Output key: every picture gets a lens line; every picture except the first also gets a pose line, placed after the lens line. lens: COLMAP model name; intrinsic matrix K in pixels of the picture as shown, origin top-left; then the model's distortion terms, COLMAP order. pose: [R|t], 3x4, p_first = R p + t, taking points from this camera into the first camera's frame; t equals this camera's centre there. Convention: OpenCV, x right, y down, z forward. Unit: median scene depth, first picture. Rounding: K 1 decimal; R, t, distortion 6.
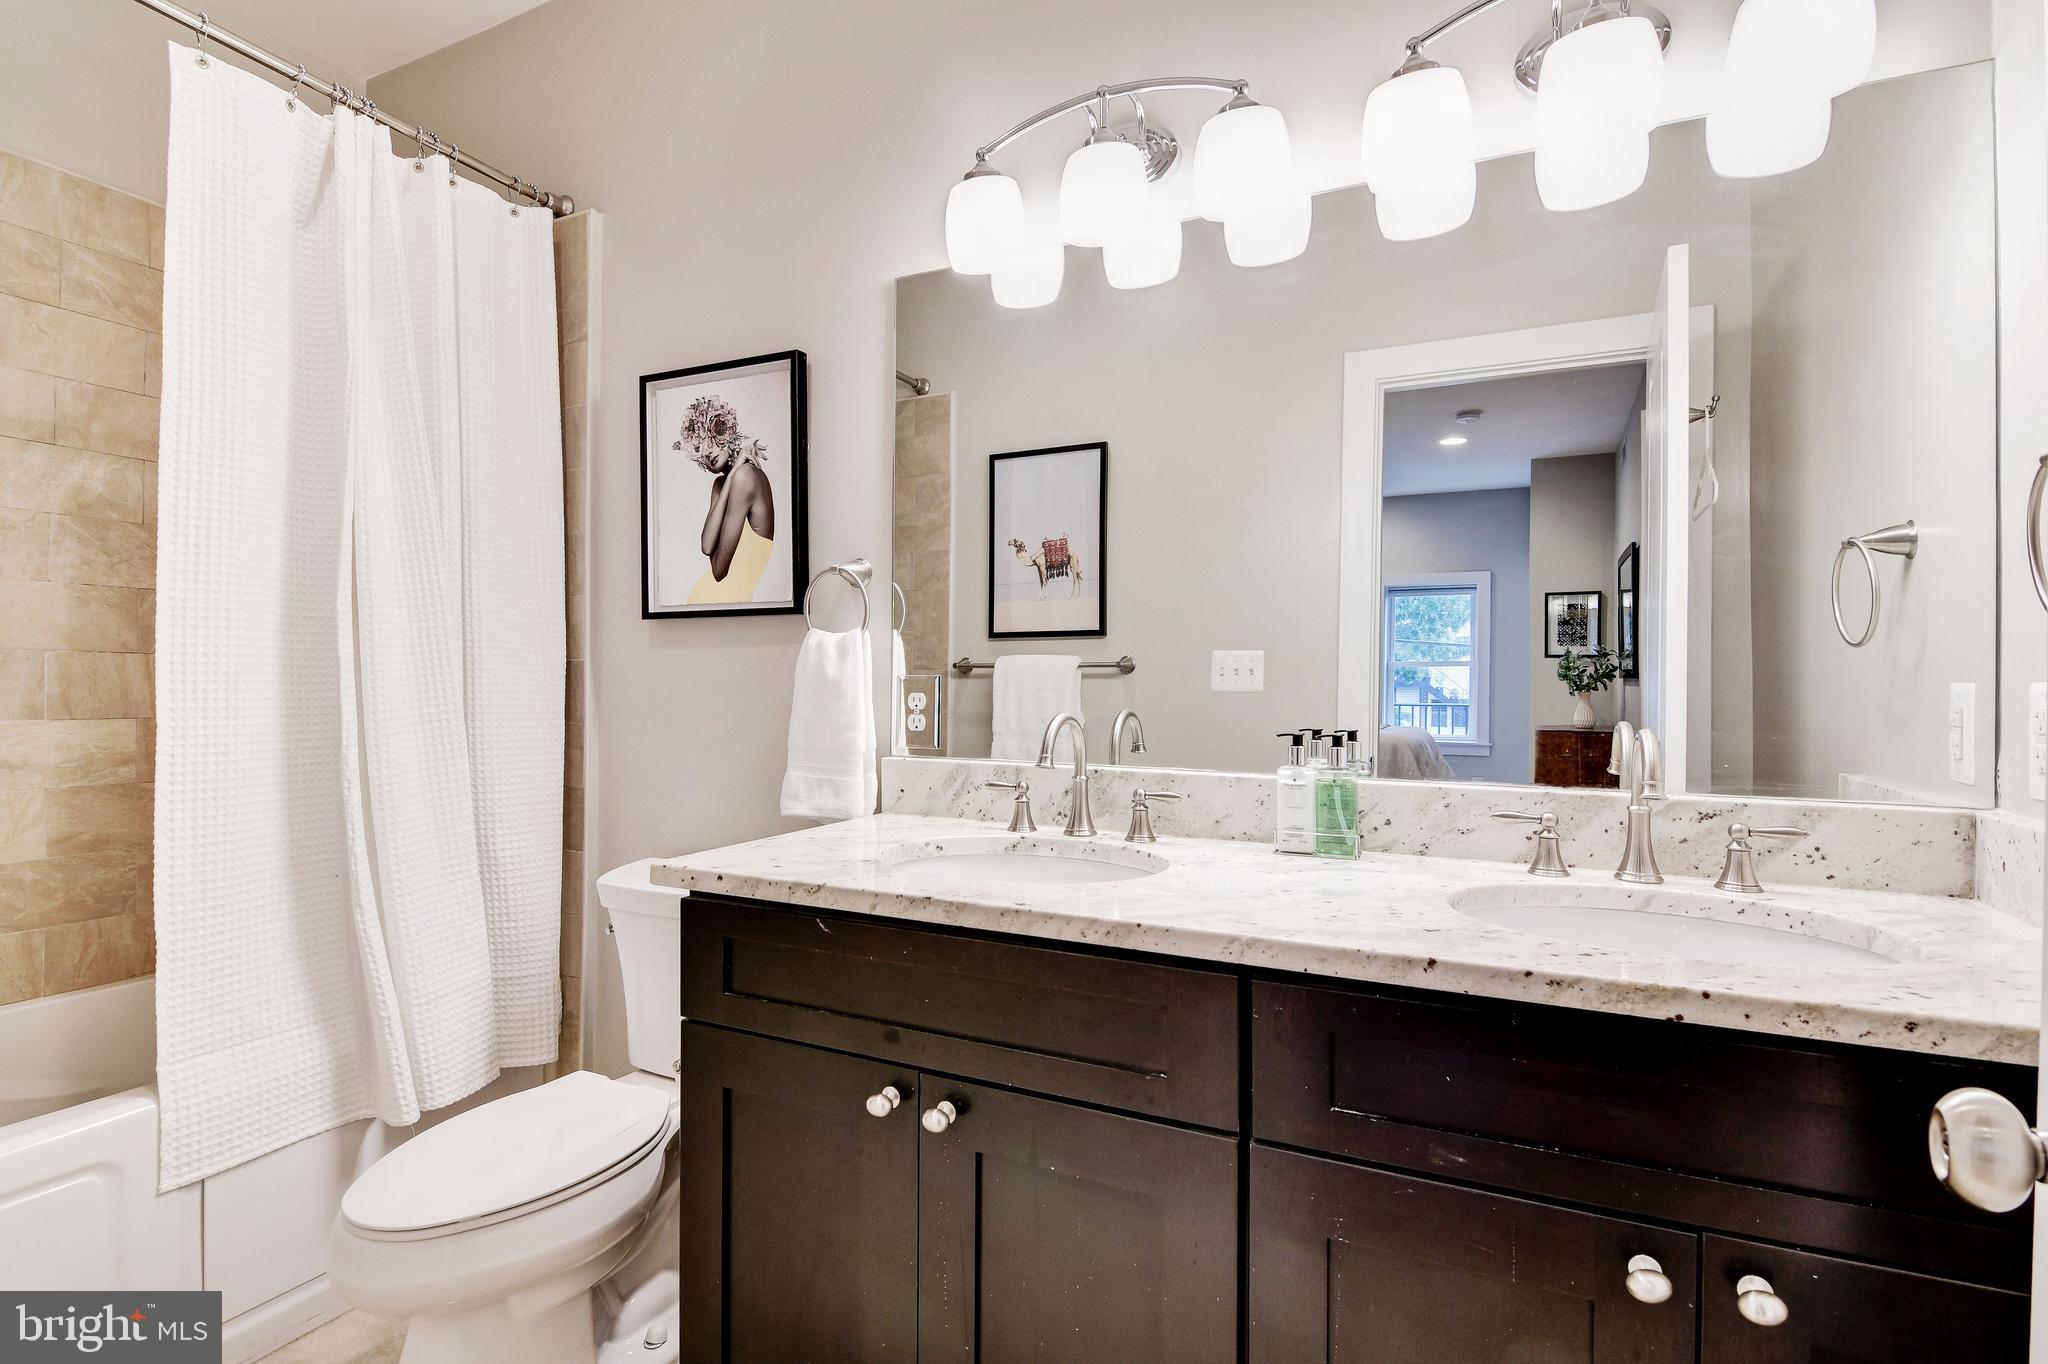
lens RADIAL K [[975.8, 0, 1018.9], [0, 975.8, 686.1], [0, 0, 1]] dist [0.002183, -0.006125]
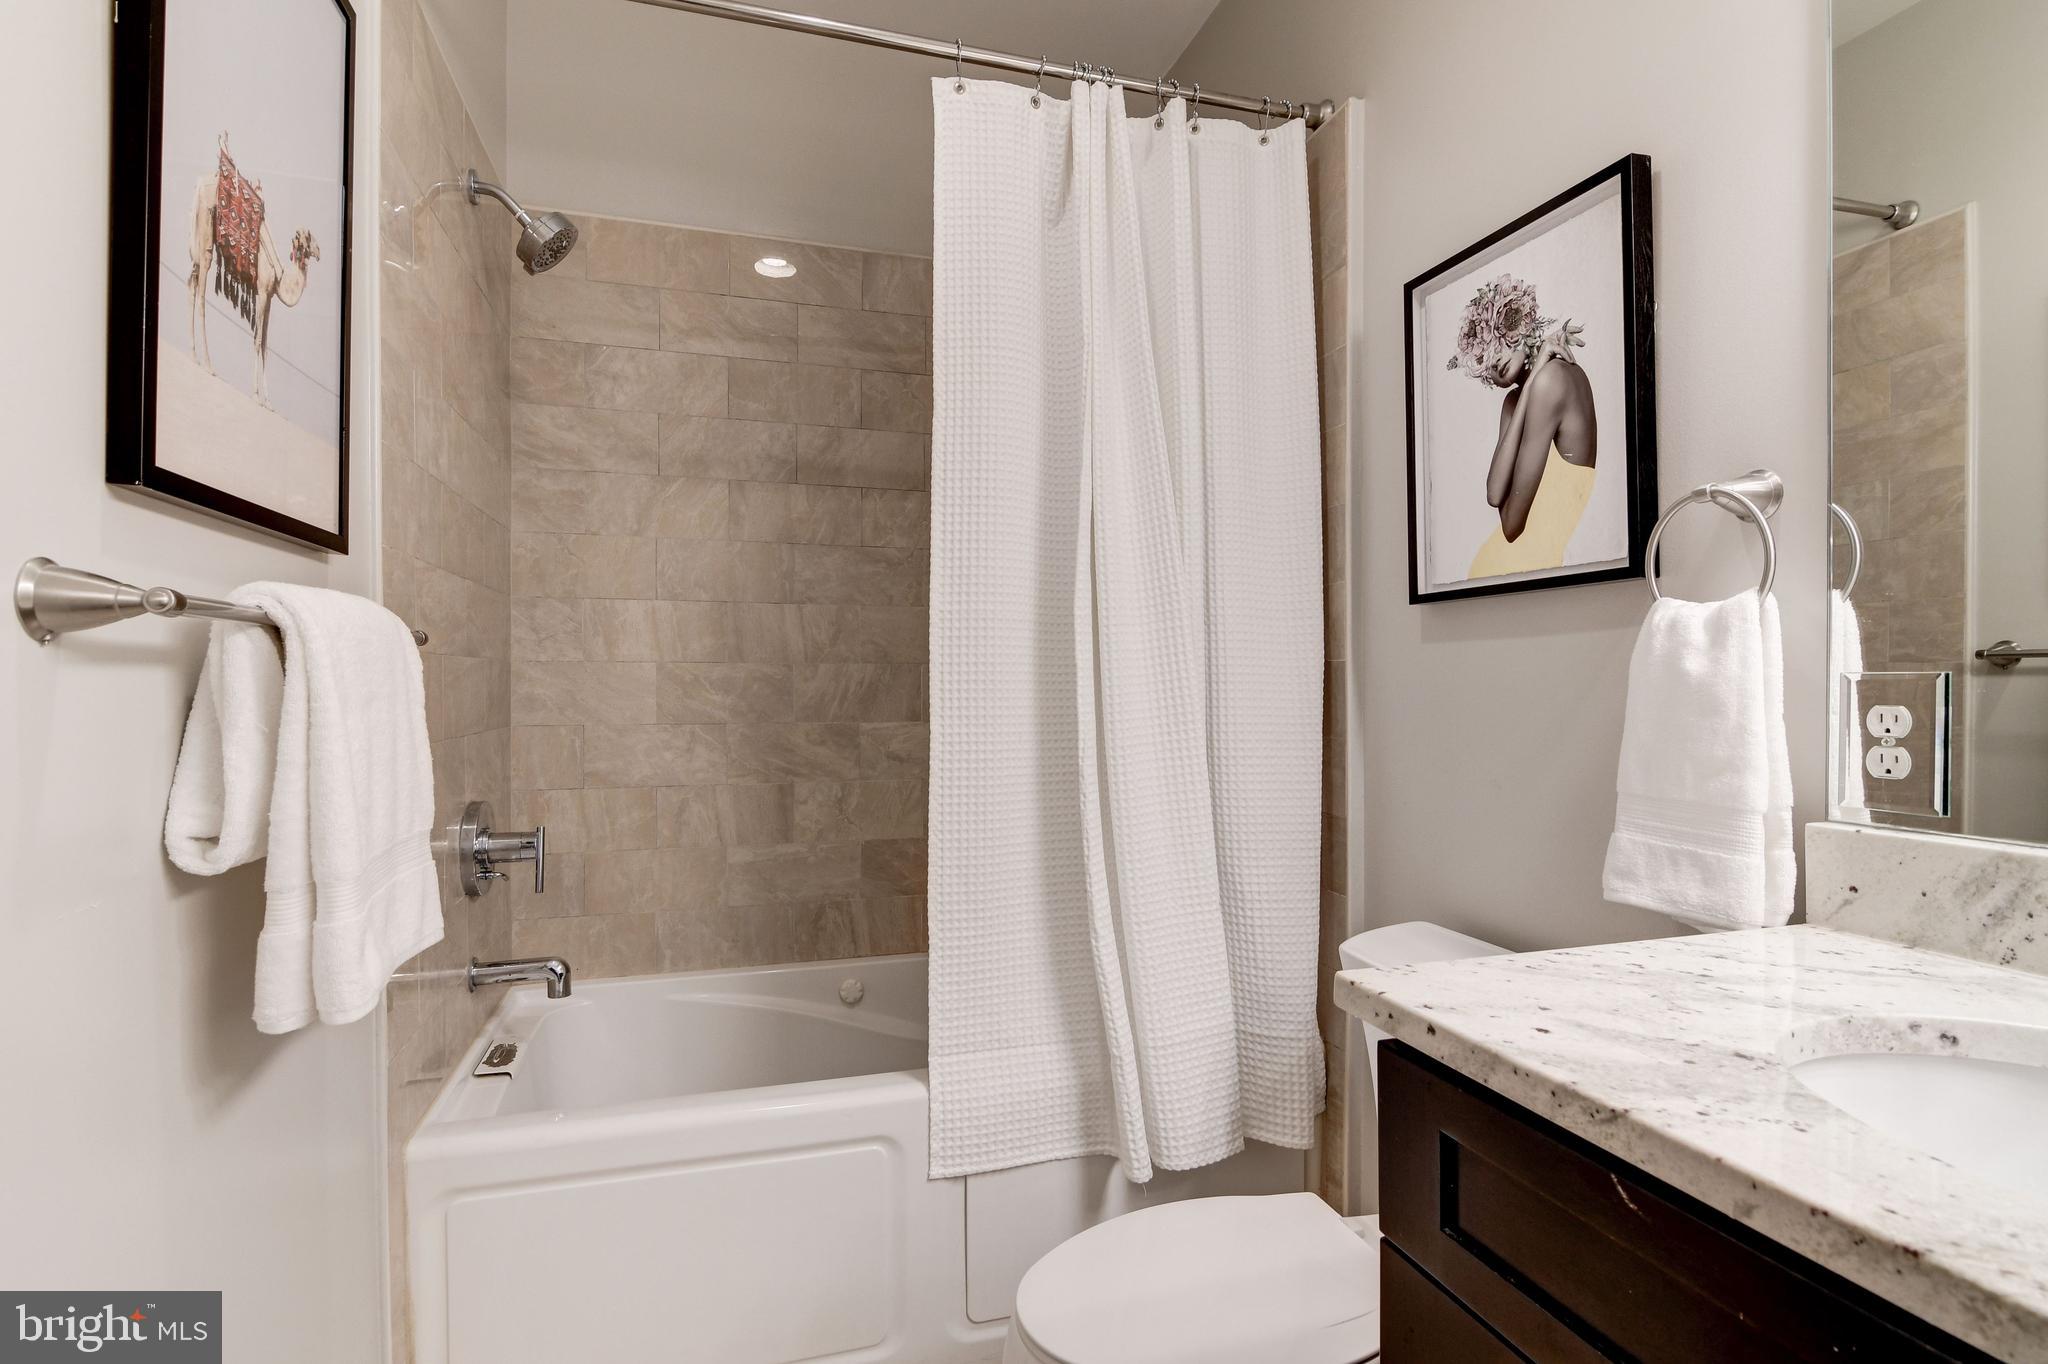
lens RADIAL K [[975.8, 0, 1019.7], [0, 975.8, 688.5], [0, 0, 1]] dist [0.002183, -0.006125]
pose [[0.666586, -0.004202, -0.745416, -0.025641], [0.005332, 0.999985, -0.000868, -0.004410], [0.745409, -0.003396, 0.666599, 0.299203]]
